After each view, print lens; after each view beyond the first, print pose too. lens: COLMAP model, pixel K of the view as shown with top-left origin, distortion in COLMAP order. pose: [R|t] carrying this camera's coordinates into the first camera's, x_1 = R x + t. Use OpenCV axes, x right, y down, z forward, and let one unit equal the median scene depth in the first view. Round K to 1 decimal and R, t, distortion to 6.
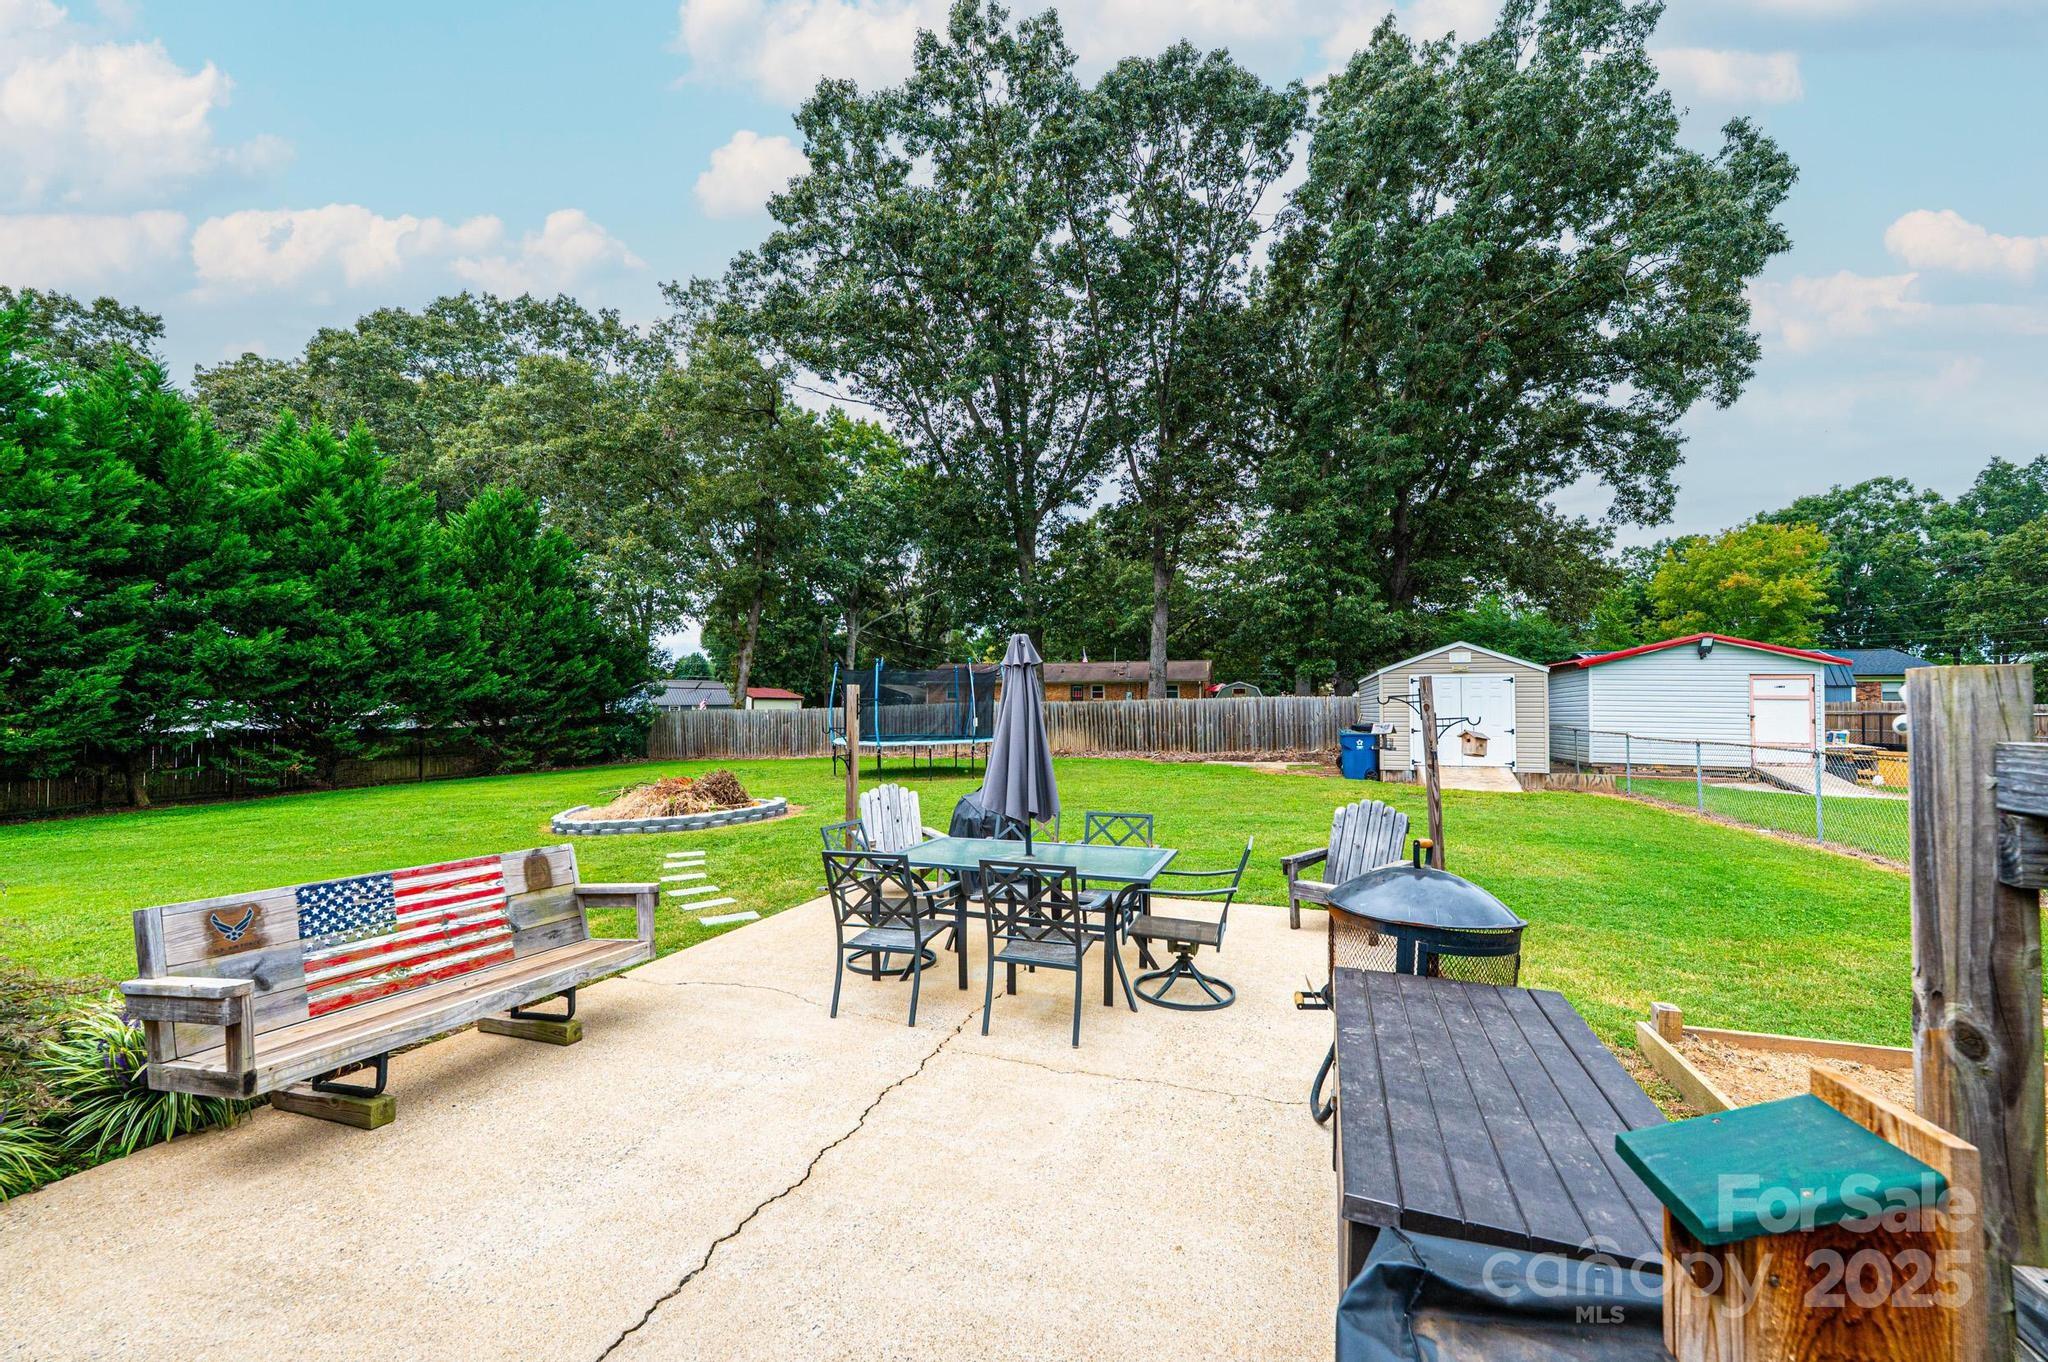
lens RADIAL K [[815.5, 0, 1024.0], [0, 815.5, 681.0], [0, 0, 1]] dist [0.000173, -0.000478]
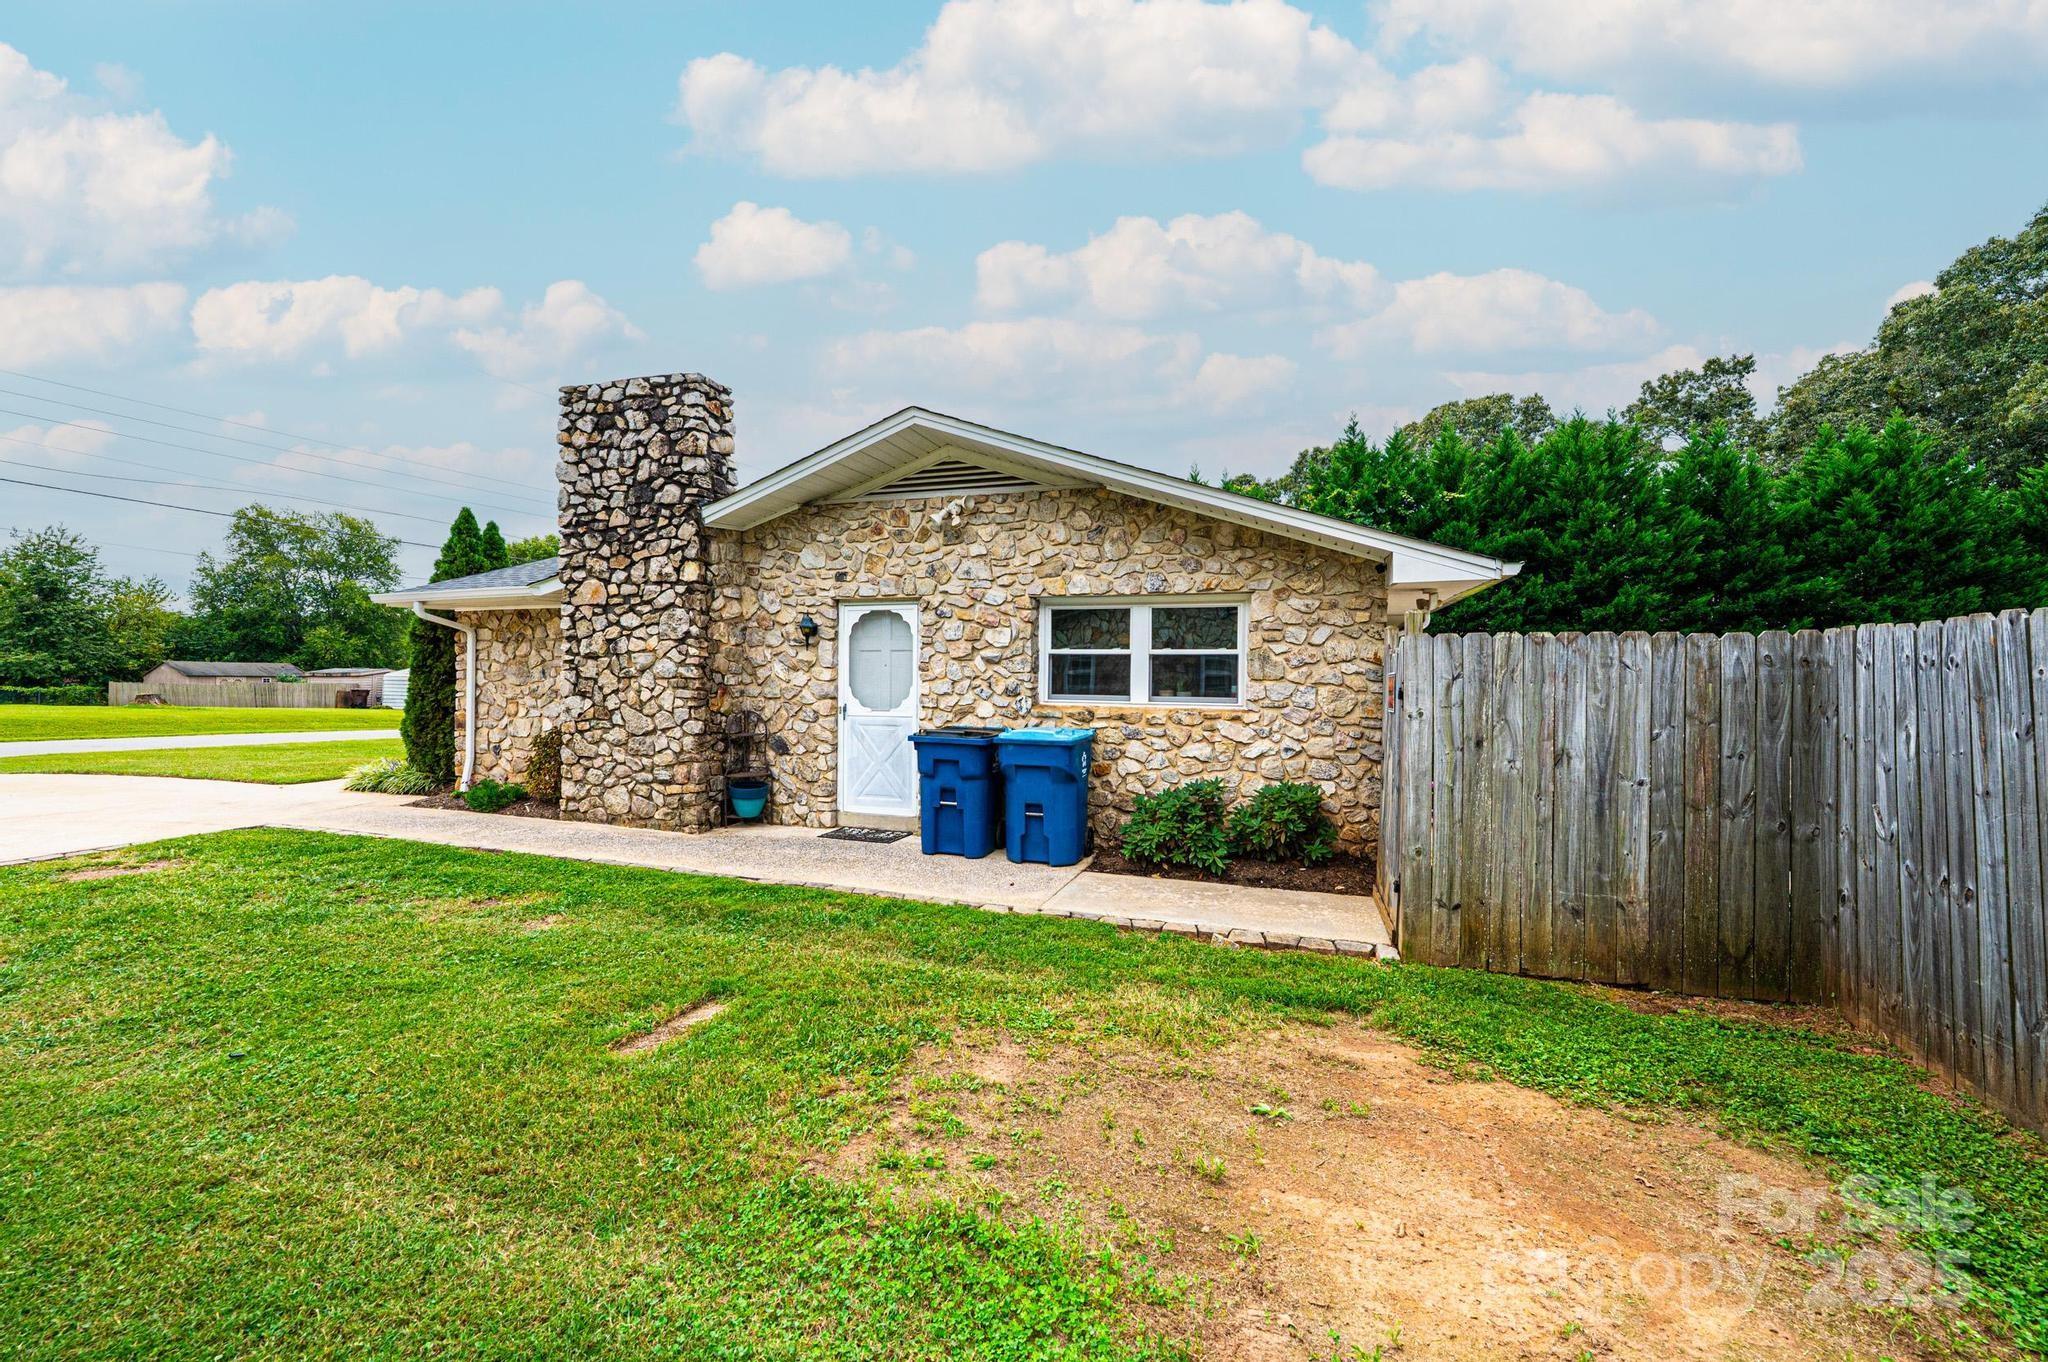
lens RADIAL K [[815.5, 0, 1024.0], [0, 815.5, 681.0], [0, 0, 1]] dist [0.000173, -0.000478]
pose [[0.000467, 0.002544, -0.999997, 0.261590], [0.023579, 0.999719, 0.002555, -0.002266], [0.999722, -0.023580, 0.000407, -0.144629]]
